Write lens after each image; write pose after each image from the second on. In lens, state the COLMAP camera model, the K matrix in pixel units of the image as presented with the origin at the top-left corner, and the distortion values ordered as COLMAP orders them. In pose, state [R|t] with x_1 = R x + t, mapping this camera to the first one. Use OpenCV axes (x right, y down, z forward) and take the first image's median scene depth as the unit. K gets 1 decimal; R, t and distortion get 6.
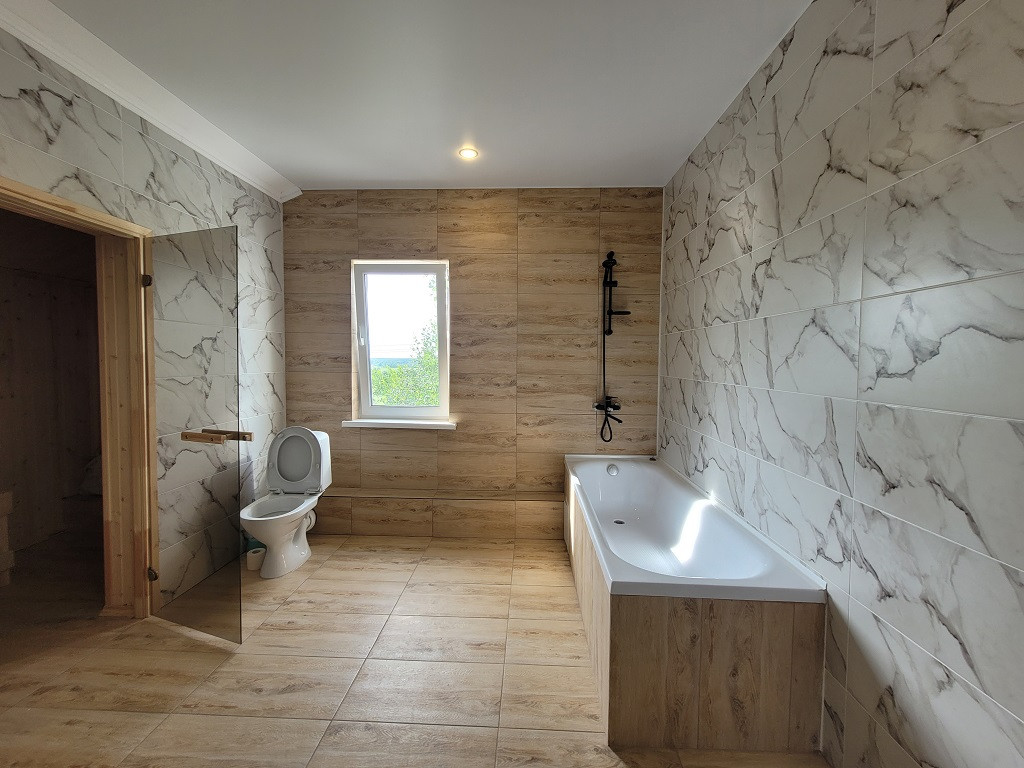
lens RADIAL K [[405.1, 0, 513.4], [0, 405.1, 379.1], [0, 0, 1]] dist [0.001061, 0.000081]
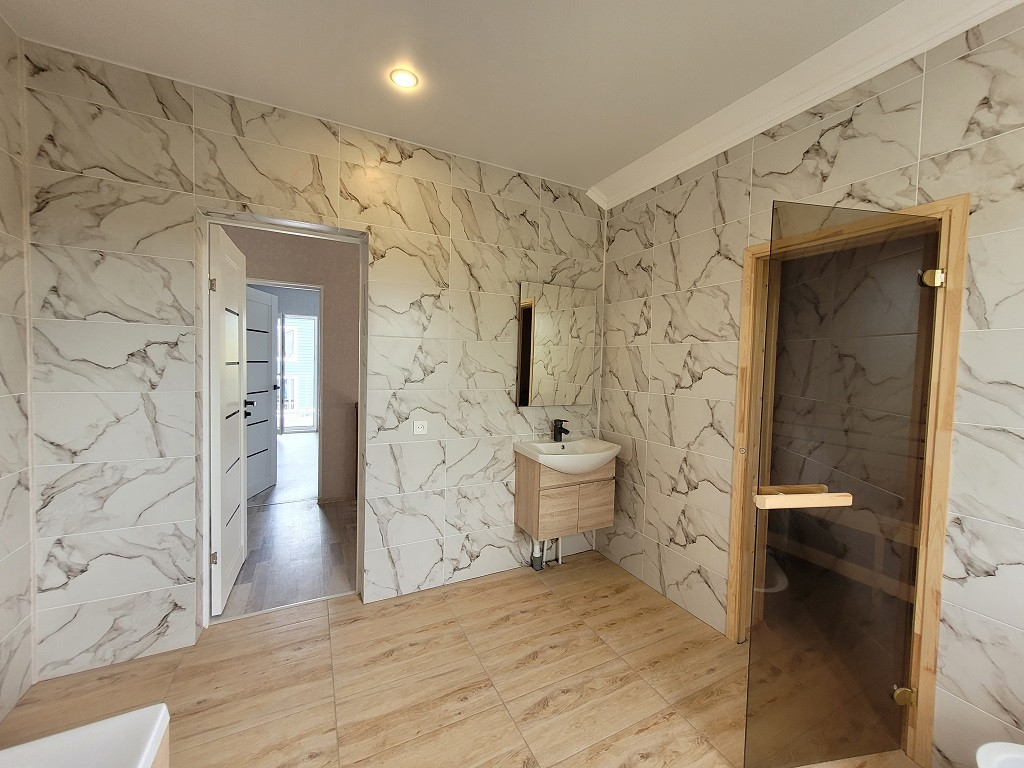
lens RADIAL K [[405.1, 0, 514.8], [0, 405.1, 381.1], [0, 0, 1]] dist [0.001061, 0.000081]
pose [[-0.873288, -0.013805, -0.487008, 0.061045], [-0.057450, 0.995542, 0.074798, -0.094117], [0.483805, 0.093299, -0.870189, 1.523467]]
